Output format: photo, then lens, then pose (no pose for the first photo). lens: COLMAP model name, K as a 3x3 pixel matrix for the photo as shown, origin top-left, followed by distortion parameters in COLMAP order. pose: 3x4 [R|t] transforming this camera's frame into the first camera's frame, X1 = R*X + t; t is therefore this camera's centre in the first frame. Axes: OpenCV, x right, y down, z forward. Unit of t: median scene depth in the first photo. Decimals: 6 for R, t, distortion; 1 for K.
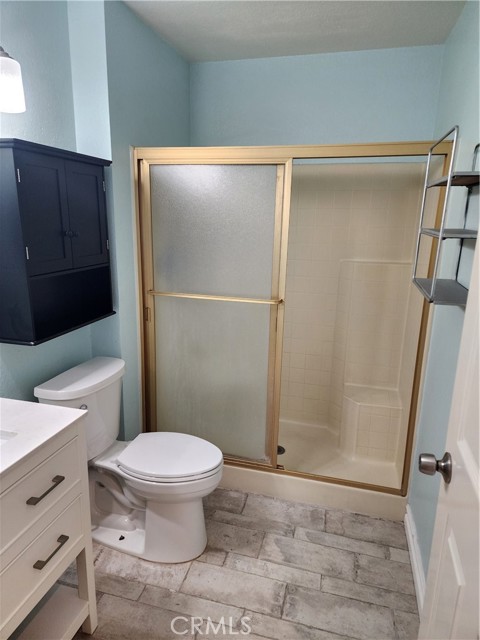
lens RADIAL K [[423.8, 0, 235.5], [0, 423.8, 320.7], [0, 0, 1]] dist [0.080966, -0.072078]
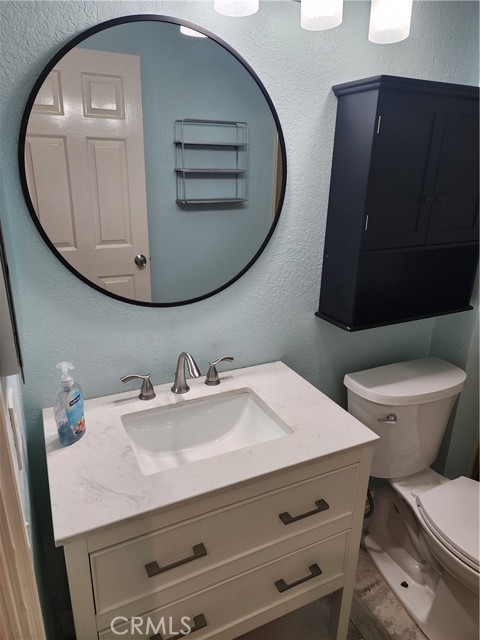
lens RADIAL K [[426.1, 0, 233.8], [0, 426.1, 317.2], [0, 0, 1]] dist [0.084625, -0.079655]
pose [[0.656429, 0.241821, -0.714579, -0.012877], [-0.185035, 0.969907, 0.158249, -0.052744], [0.731343, 0.028343, 0.681420, 0.207479]]
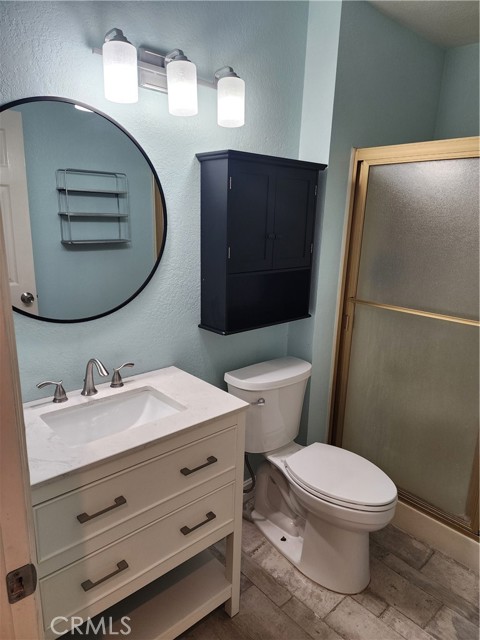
lens RADIAL K [[423.8, 0, 235.5], [0, 423.8, 320.7], [0, 0, 1]] dist [0.080966, -0.072078]
pose [[0.839860, 0.131050, -0.526745, 0.108872], [-0.139172, 0.989968, 0.024395, -0.009127], [0.524658, 0.052820, 0.849673, 0.065789]]
